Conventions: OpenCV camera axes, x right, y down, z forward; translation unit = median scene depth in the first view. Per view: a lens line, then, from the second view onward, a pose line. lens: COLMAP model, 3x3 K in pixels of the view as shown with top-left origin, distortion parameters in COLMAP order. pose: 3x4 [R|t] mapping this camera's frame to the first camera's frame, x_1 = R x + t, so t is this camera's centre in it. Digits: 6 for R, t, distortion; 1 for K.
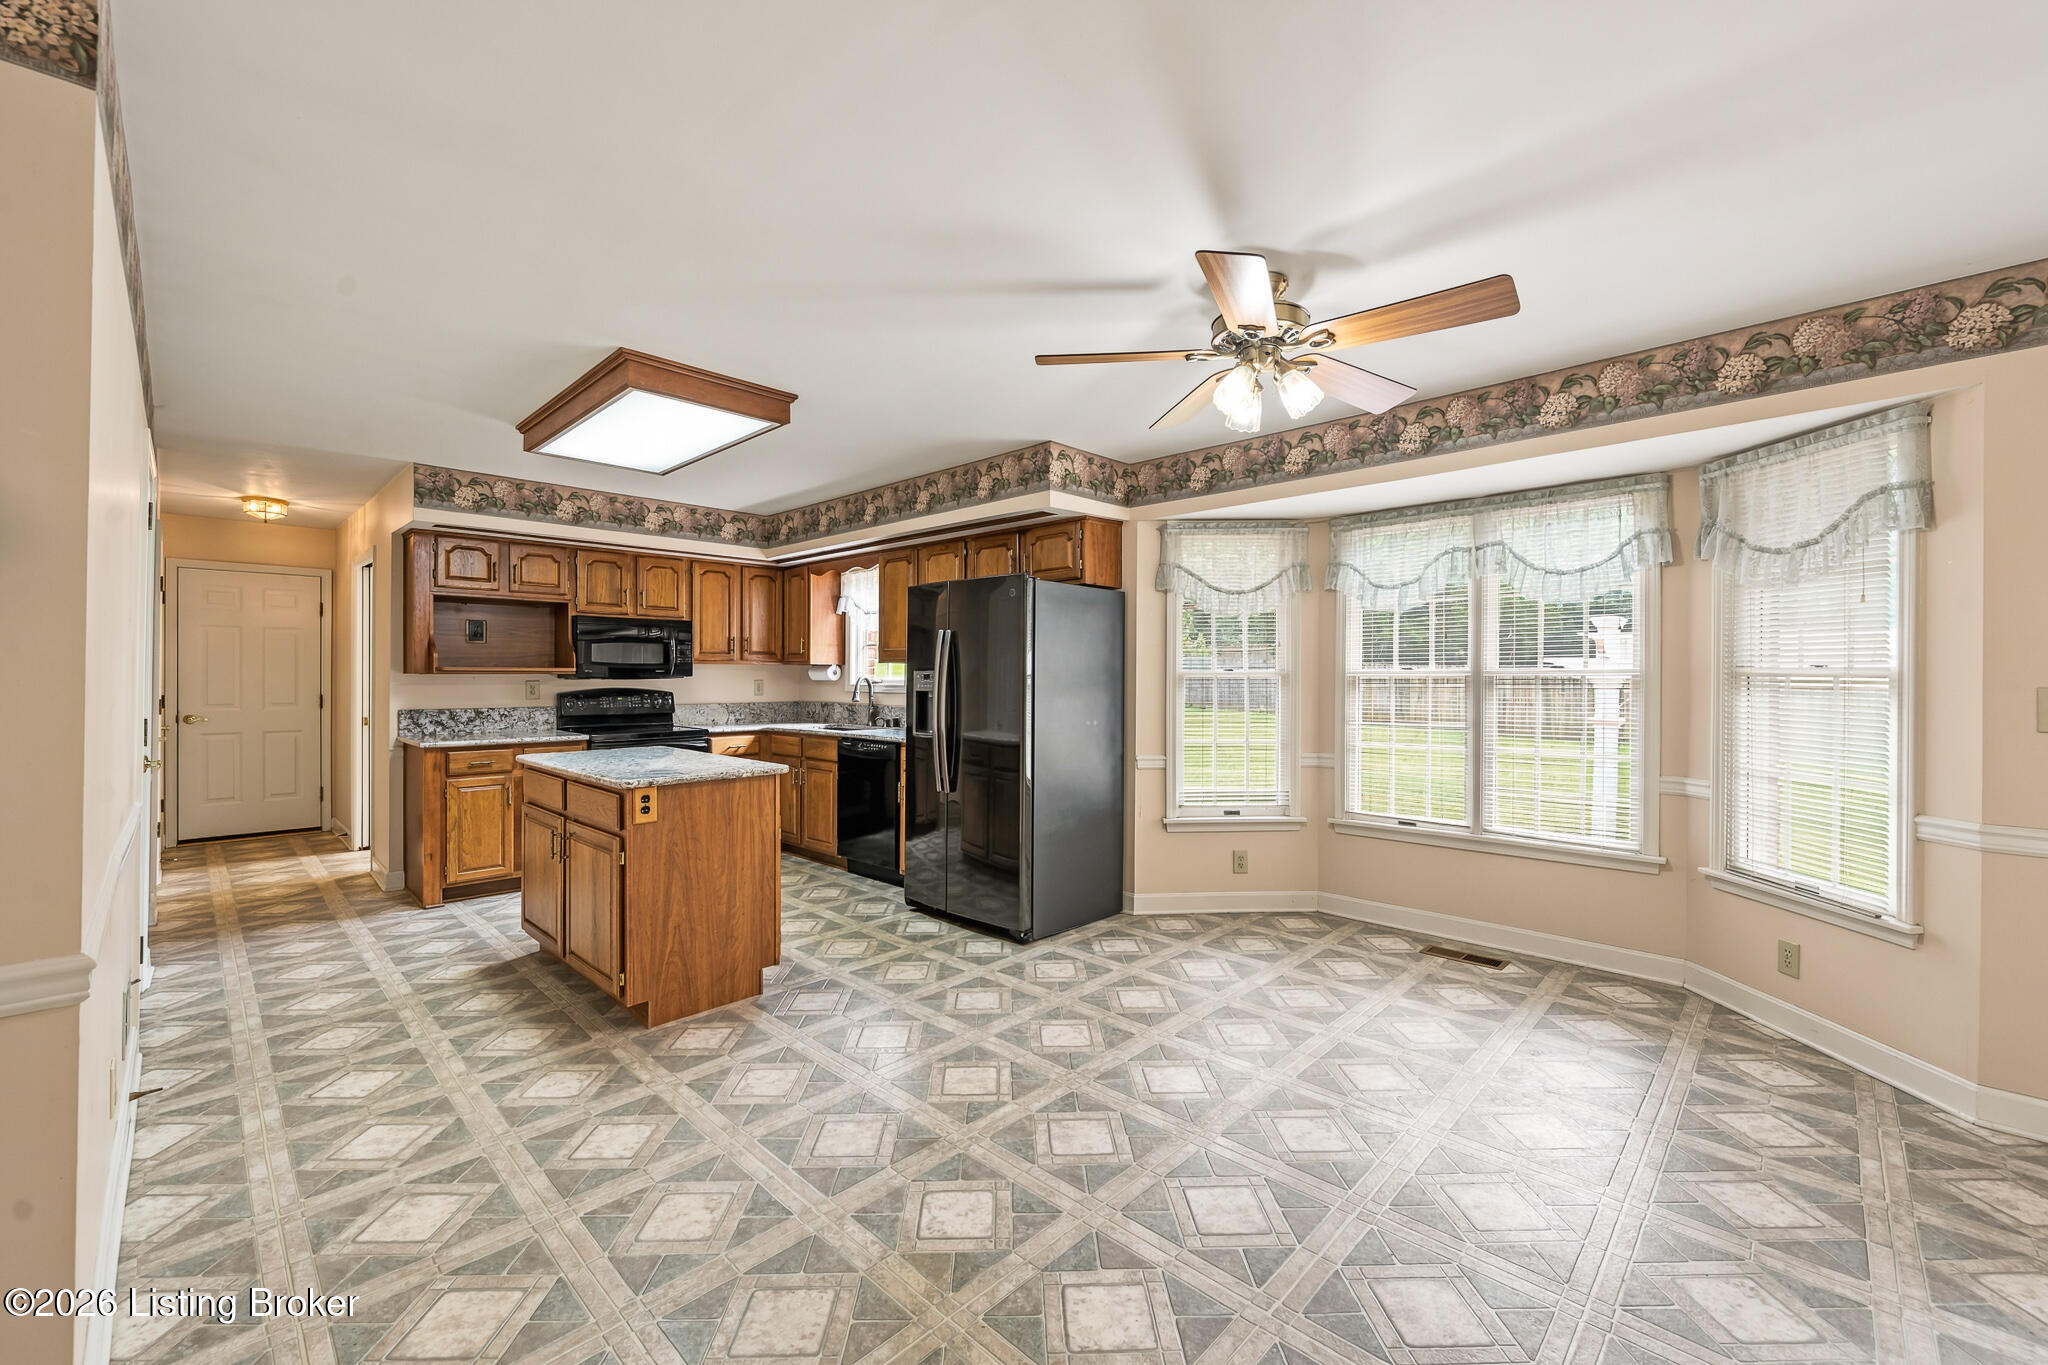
lens RADIAL K [[820.2, 0, 1031.3], [0, 820.2, 677.8], [0, 0, 1]] dist [-0.004688, 0.000376]
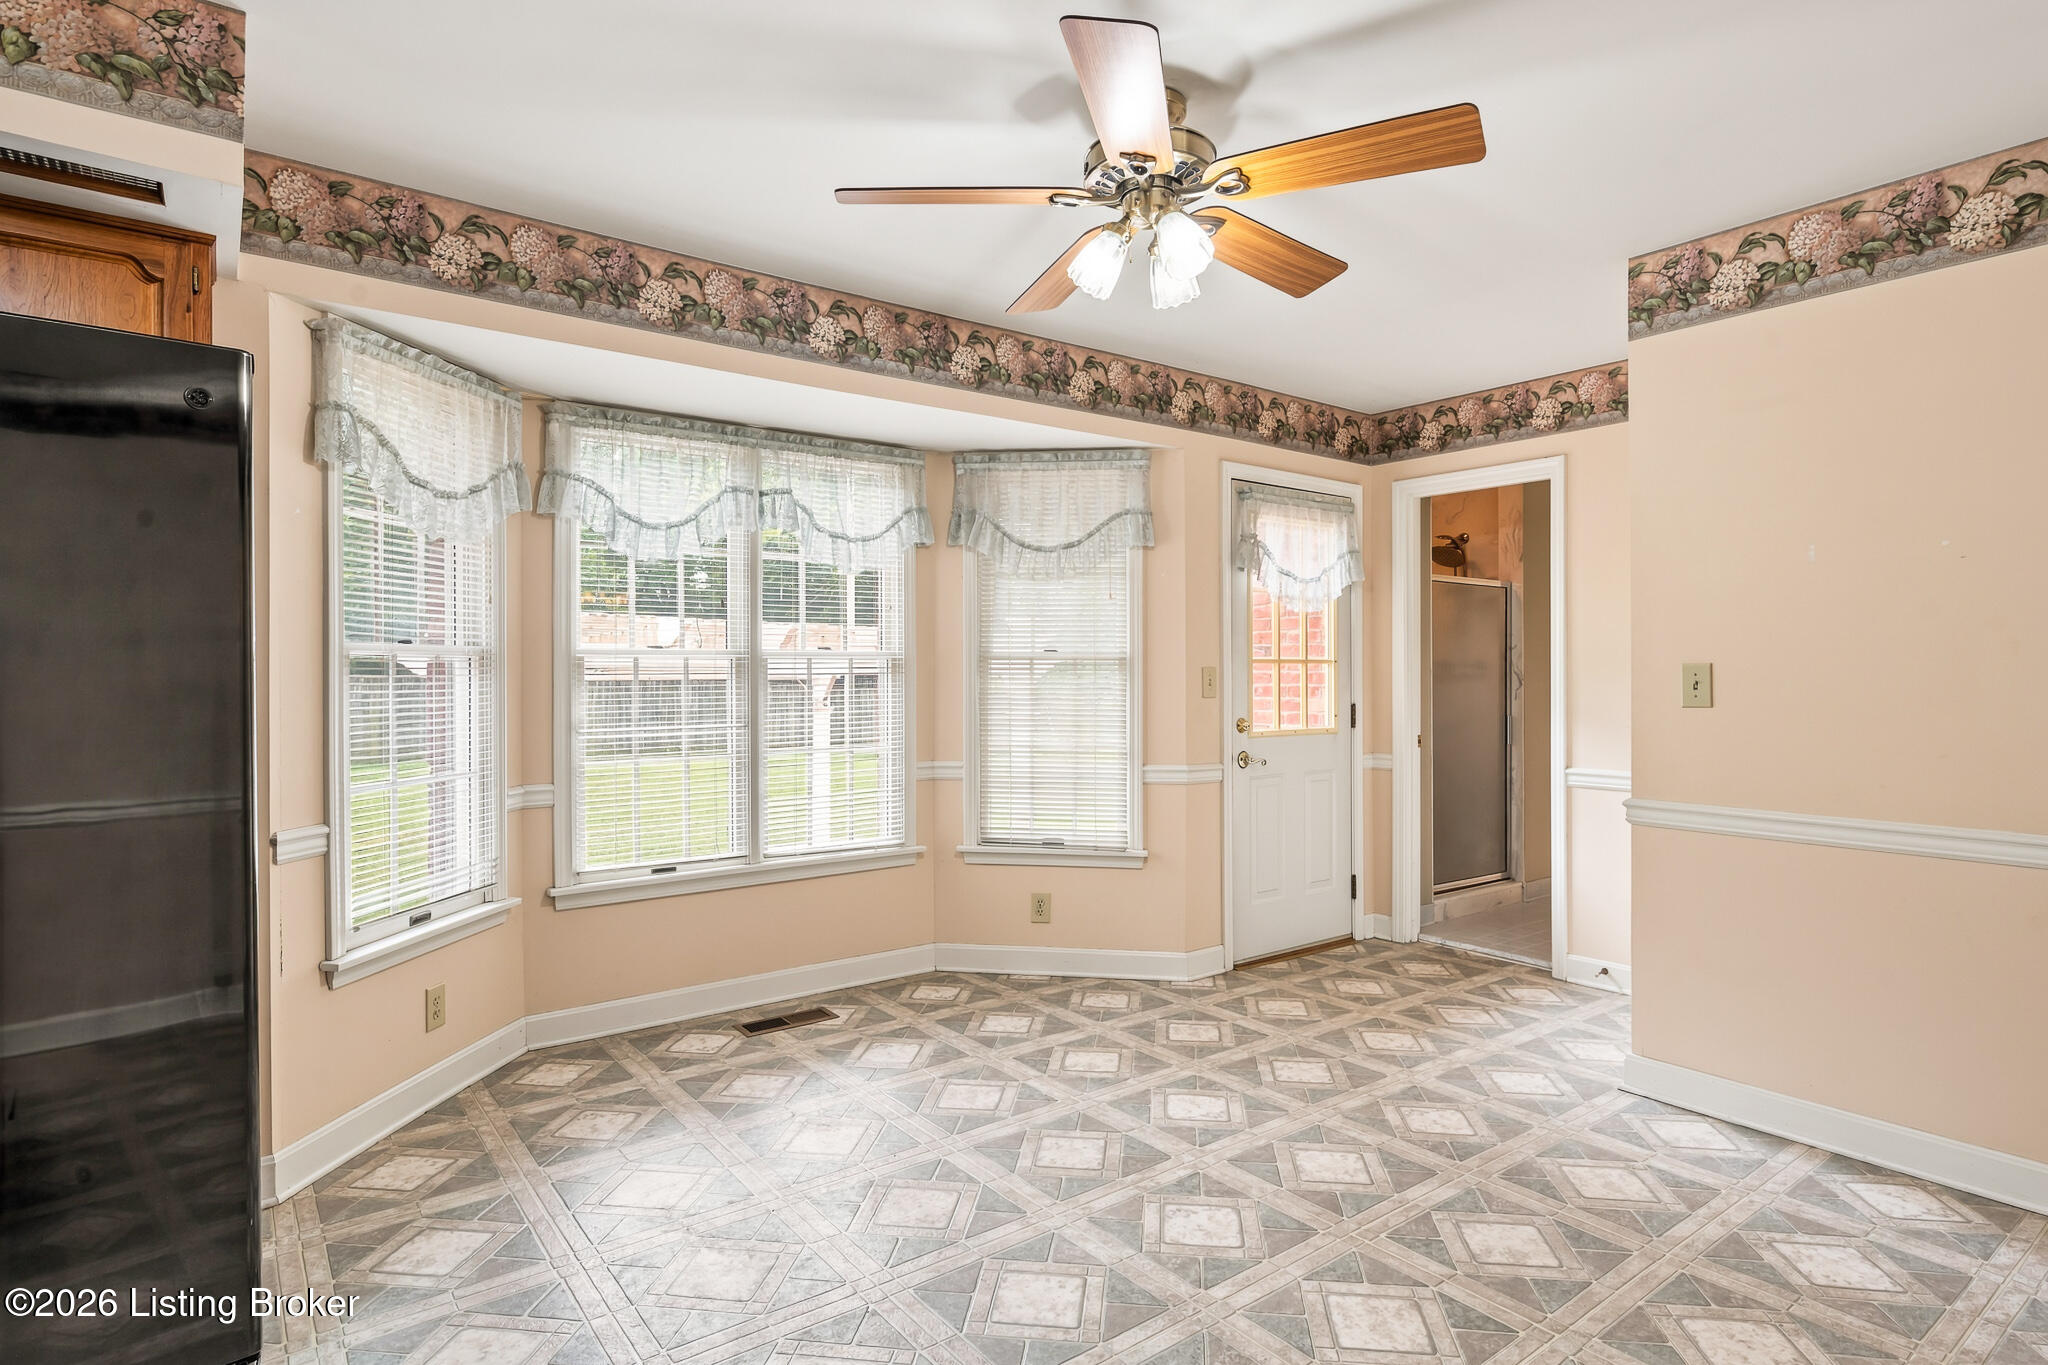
lens RADIAL K [[1093.6, 0, 1023.0], [0, 1093.6, 683.5], [0, 0, 1]] dist [0.020912, 0.002807]
pose [[0.158432, -0.012547, 0.987290, -0.440875], [0.000383, 0.999920, 0.012646, 0.008830], [-0.987370, -0.001625, 0.158424, 0.595530]]
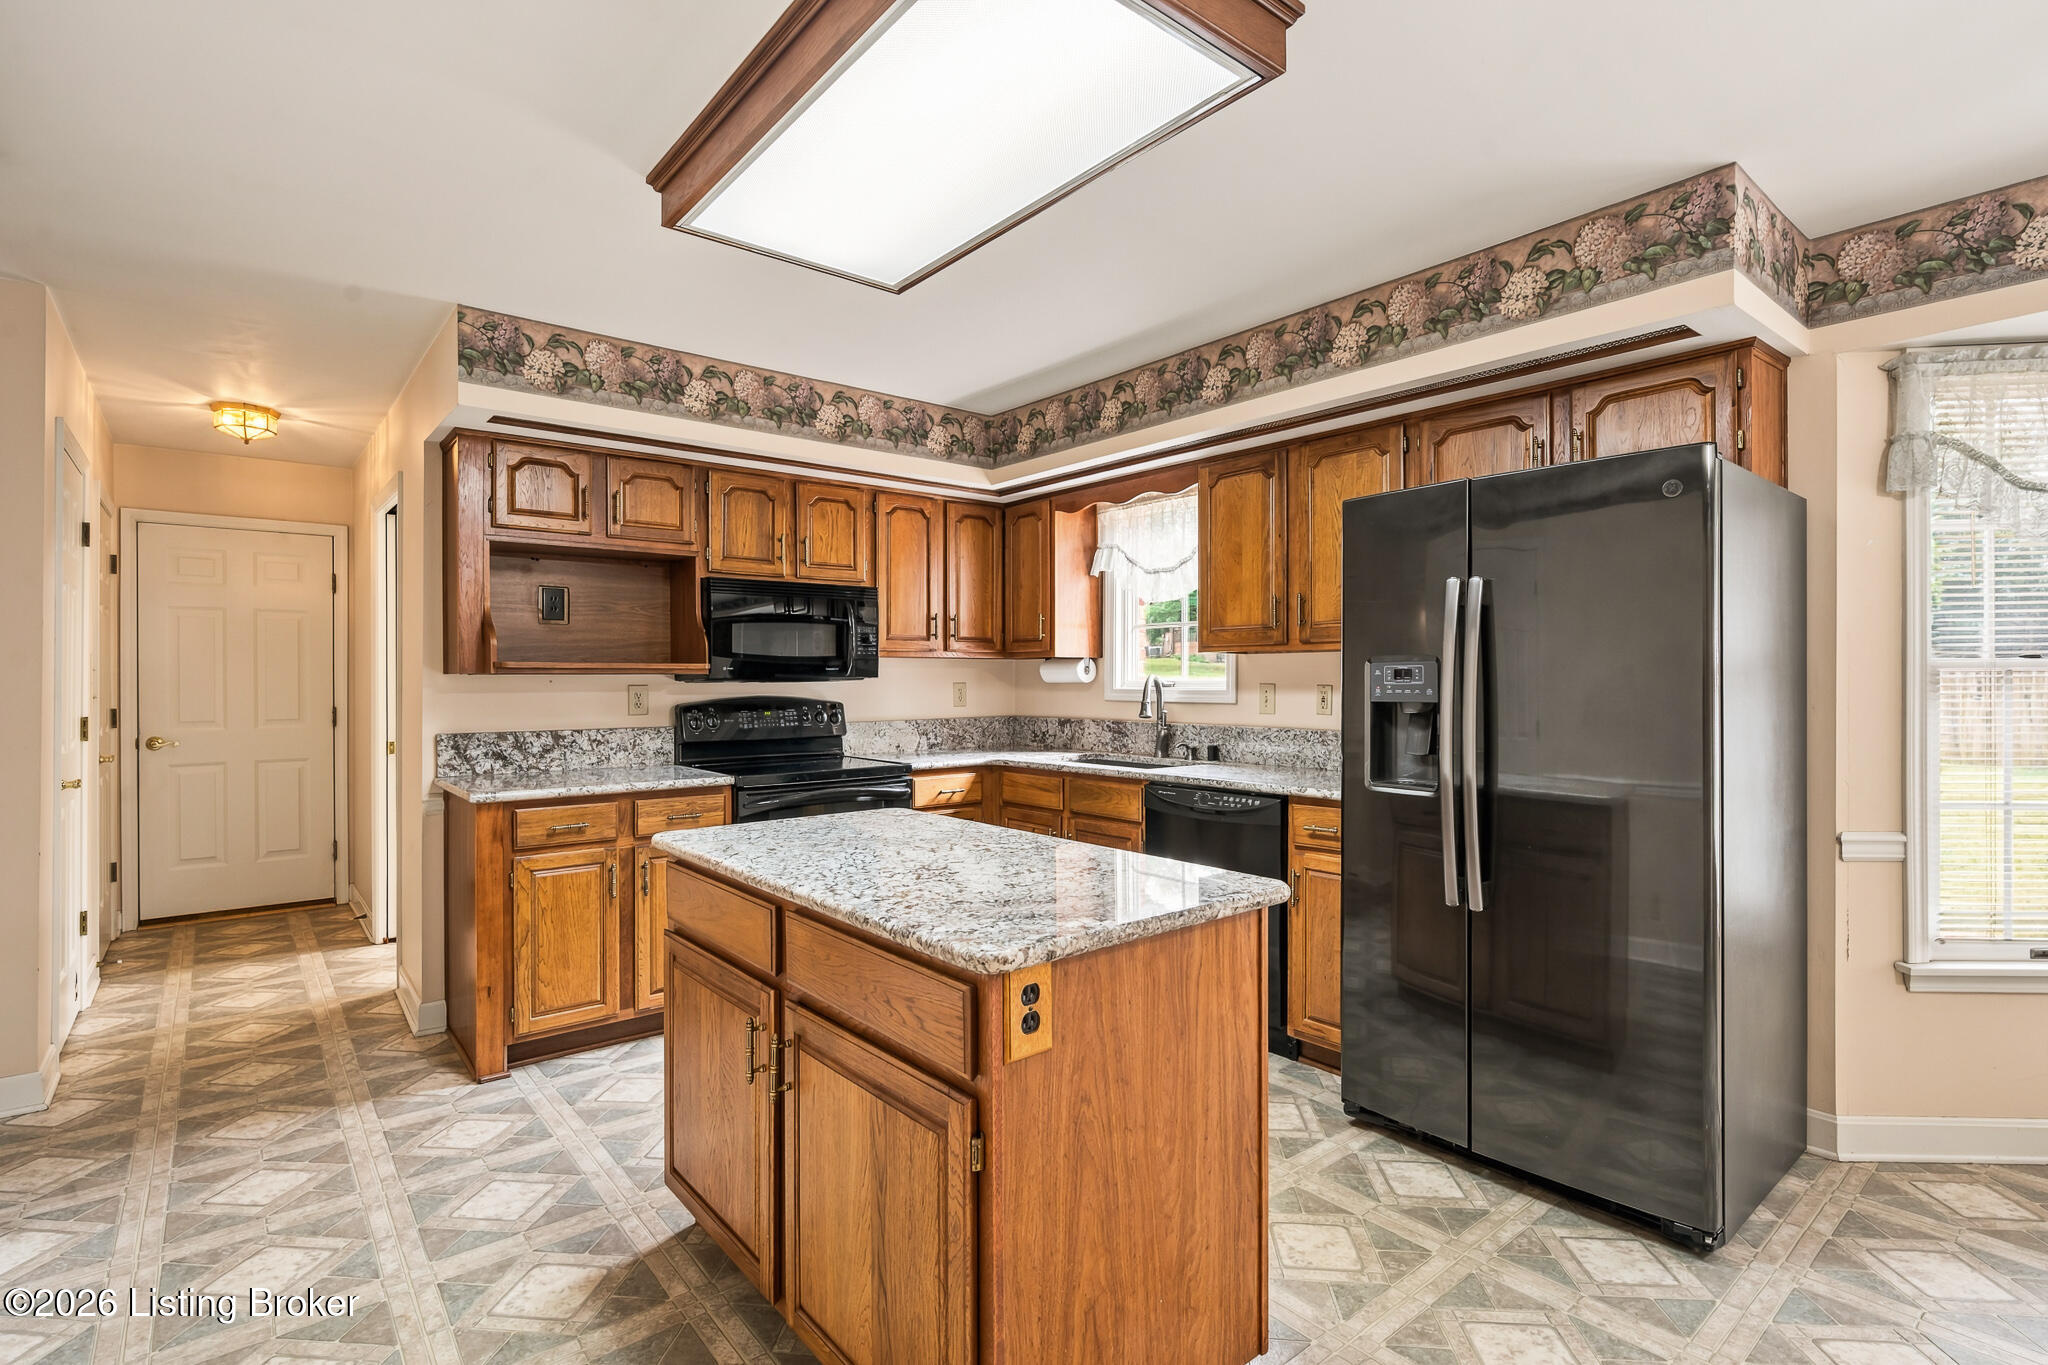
lens RADIAL K [[973.4, 0, 1035.2], [0, 973.4, 681.4], [0, 0, 1]] dist [-0.000558, -0.001968]
pose [[0.993759, -0.004201, -0.111468, -0.324844], [0.004237, 0.999991, 0.000084, 0.002757], [0.111467, -0.000555, 0.993768, 0.429737]]
